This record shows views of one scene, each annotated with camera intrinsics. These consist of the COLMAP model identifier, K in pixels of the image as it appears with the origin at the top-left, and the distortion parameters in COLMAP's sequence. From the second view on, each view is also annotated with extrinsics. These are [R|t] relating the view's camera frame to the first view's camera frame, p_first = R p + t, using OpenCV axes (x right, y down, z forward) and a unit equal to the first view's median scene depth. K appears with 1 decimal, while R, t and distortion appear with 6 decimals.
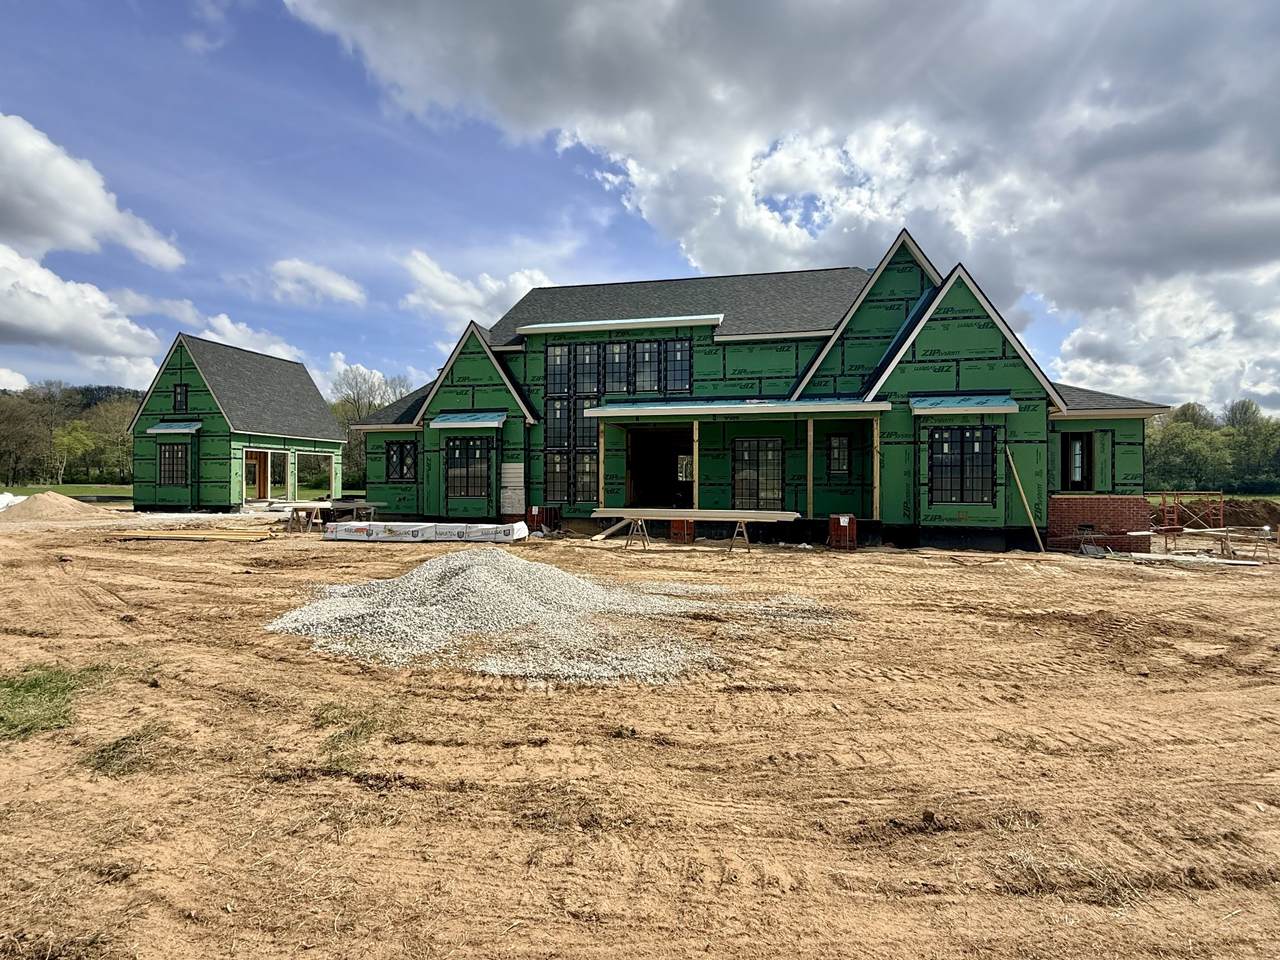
lens RADIAL K [[606.6, 0, 643.4], [0, 606.6, 481.6], [0, 0, 1]] dist [-0.006016, -0.000401]
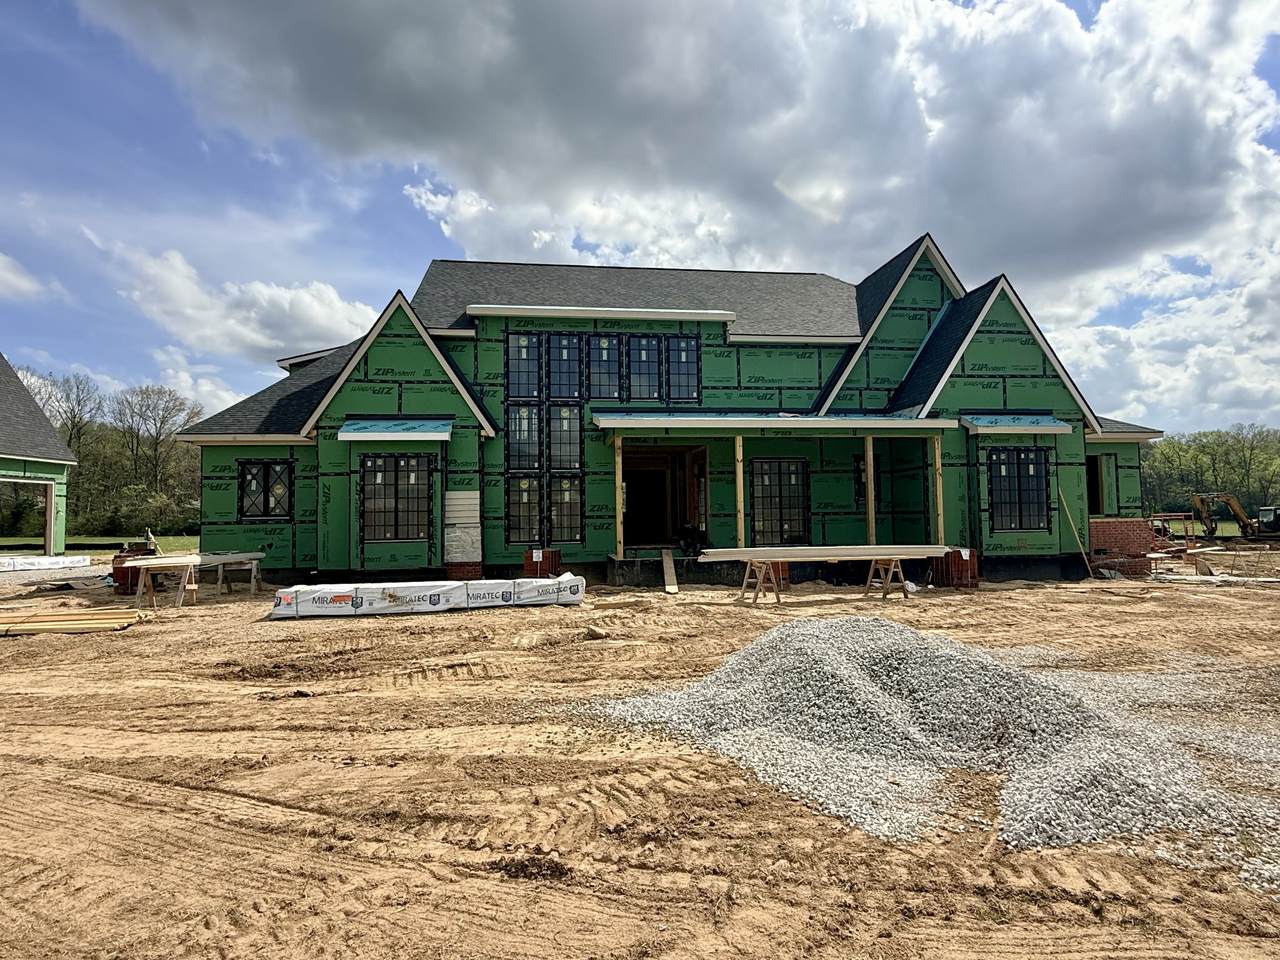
lens RADIAL K [[685.1, 0, 640.2], [0, 685.1, 475.6], [0, 0, 1]] dist [-0.004510, 0.000069]
pose [[0.941159, 0.001313, 0.337961, -0.304894], [0.018088, 0.998363, -0.054252, -0.001049], [-0.337479, 0.057173, 0.939595, 0.174103]]
